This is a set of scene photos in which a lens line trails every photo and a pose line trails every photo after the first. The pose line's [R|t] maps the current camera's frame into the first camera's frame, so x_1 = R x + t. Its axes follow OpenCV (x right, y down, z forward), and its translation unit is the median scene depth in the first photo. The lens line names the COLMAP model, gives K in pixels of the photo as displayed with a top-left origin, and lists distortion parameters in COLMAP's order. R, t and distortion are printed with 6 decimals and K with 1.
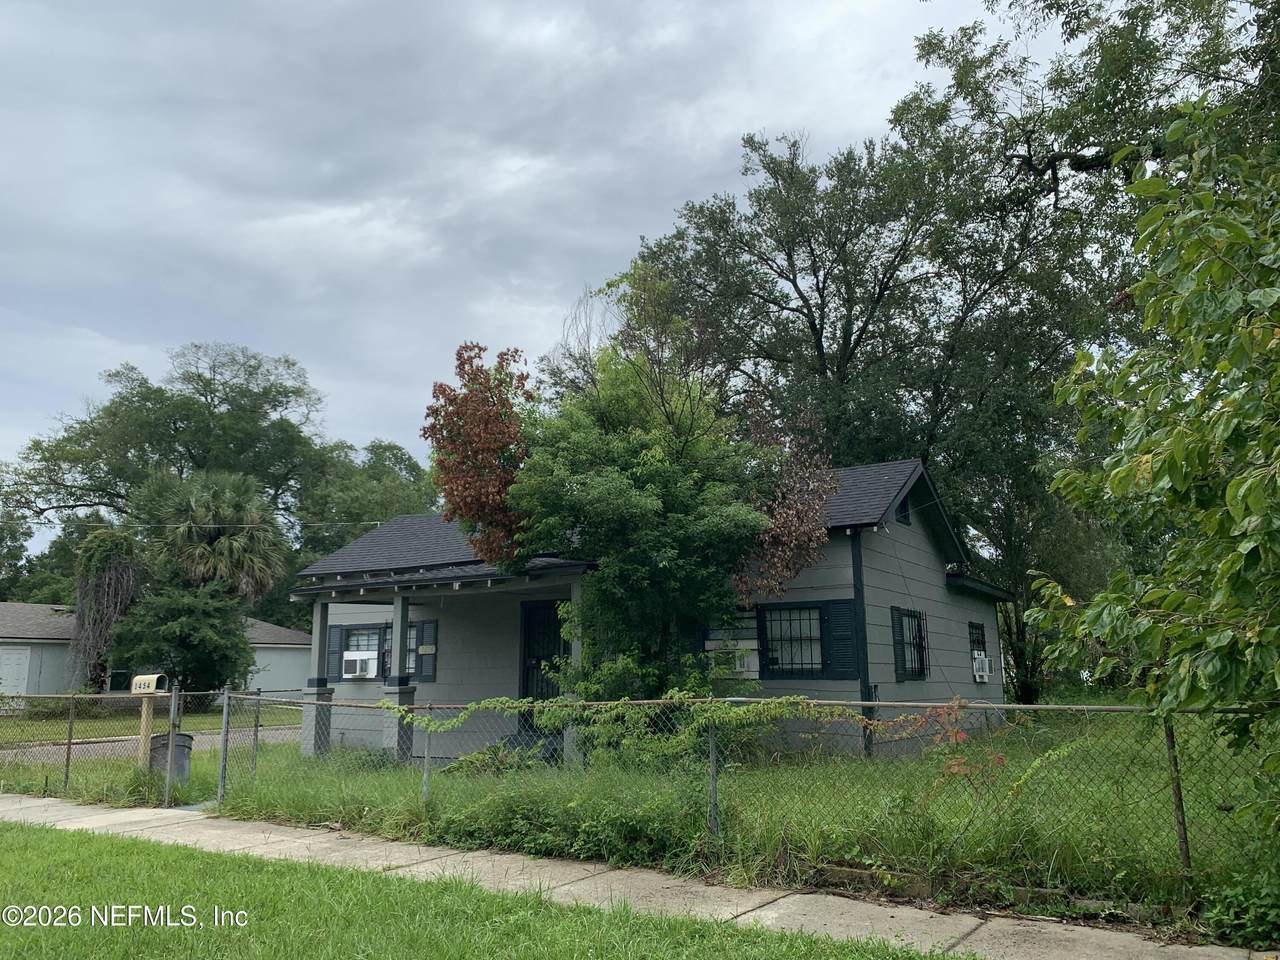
lens RADIAL K [[976.4, 0, 640.0], [0, 976.4, 480.0], [0, 0, 1]] dist [0.040653, -0.002384]
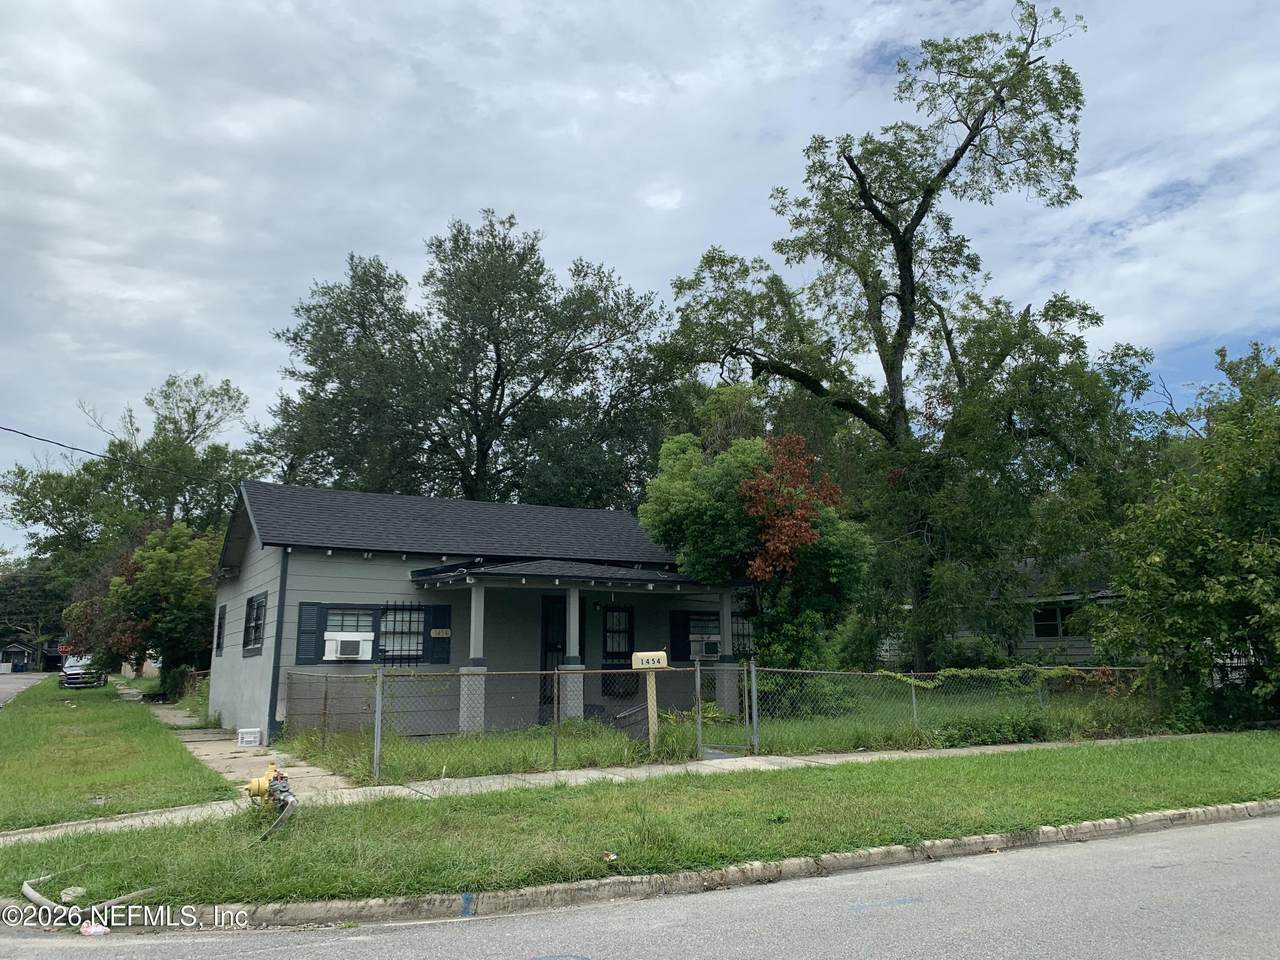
lens RADIAL K [[976.4, 0, 640.0], [0, 976.4, 480.0], [0, 0, 1]] dist [0.040653, -0.002384]
pose [[0.469618, 0.162810, 0.867728, -1.015633], [-0.170809, 0.981035, -0.091627, 0.069221], [-0.866189, -0.105186, 0.488521, 0.306896]]
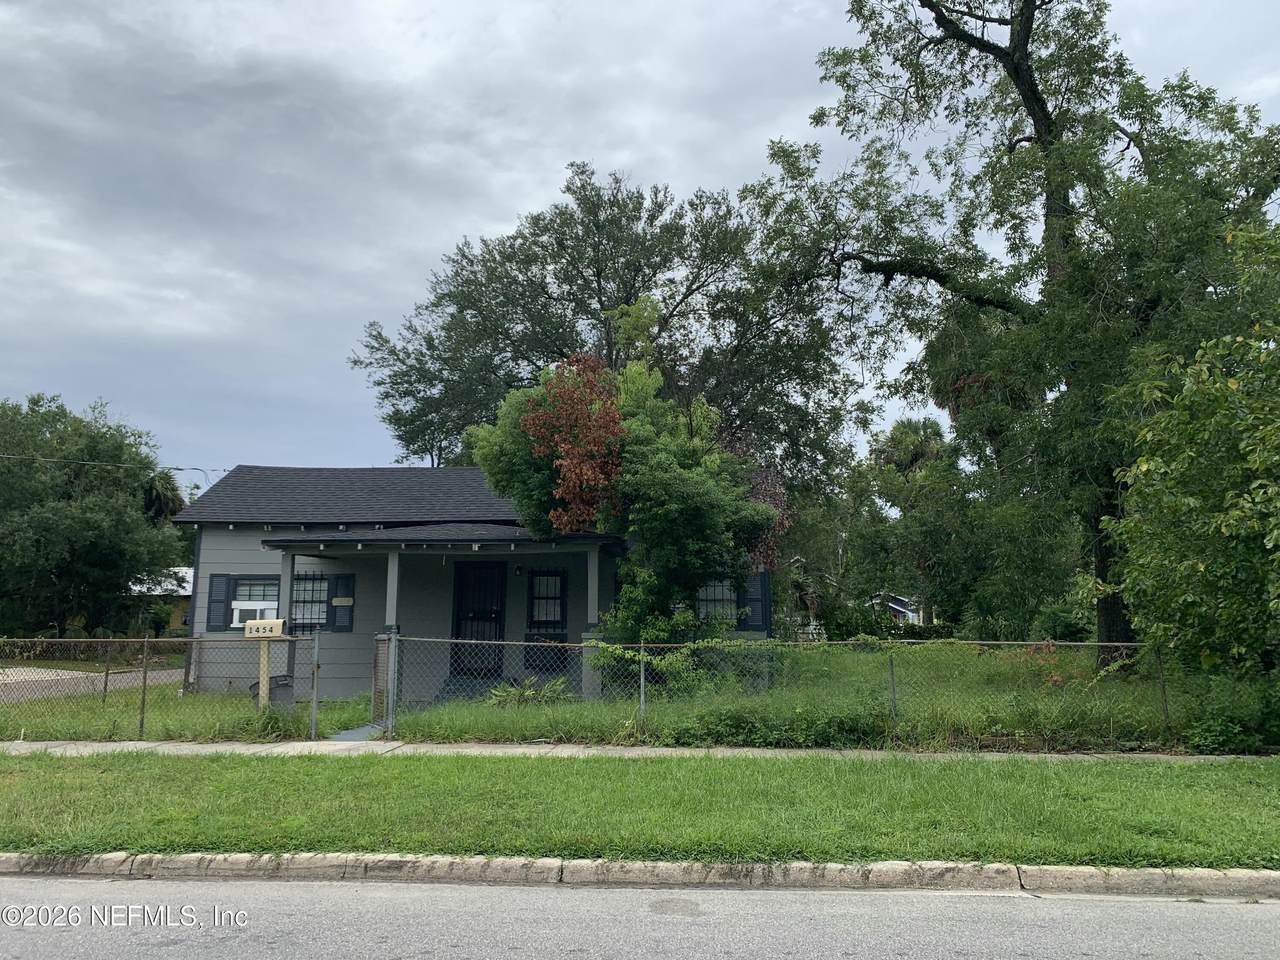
lens RADIAL K [[971.9, 0, 641.5], [0, 971.9, 461.1], [0, 0, 1]] dist [0.099790, -0.341952]
pose [[0.871069, 0.091149, 0.482629, -0.442205], [-0.102207, 0.994757, -0.003401, -0.006077], [-0.480409, -0.046366, 0.875818, -0.066900]]
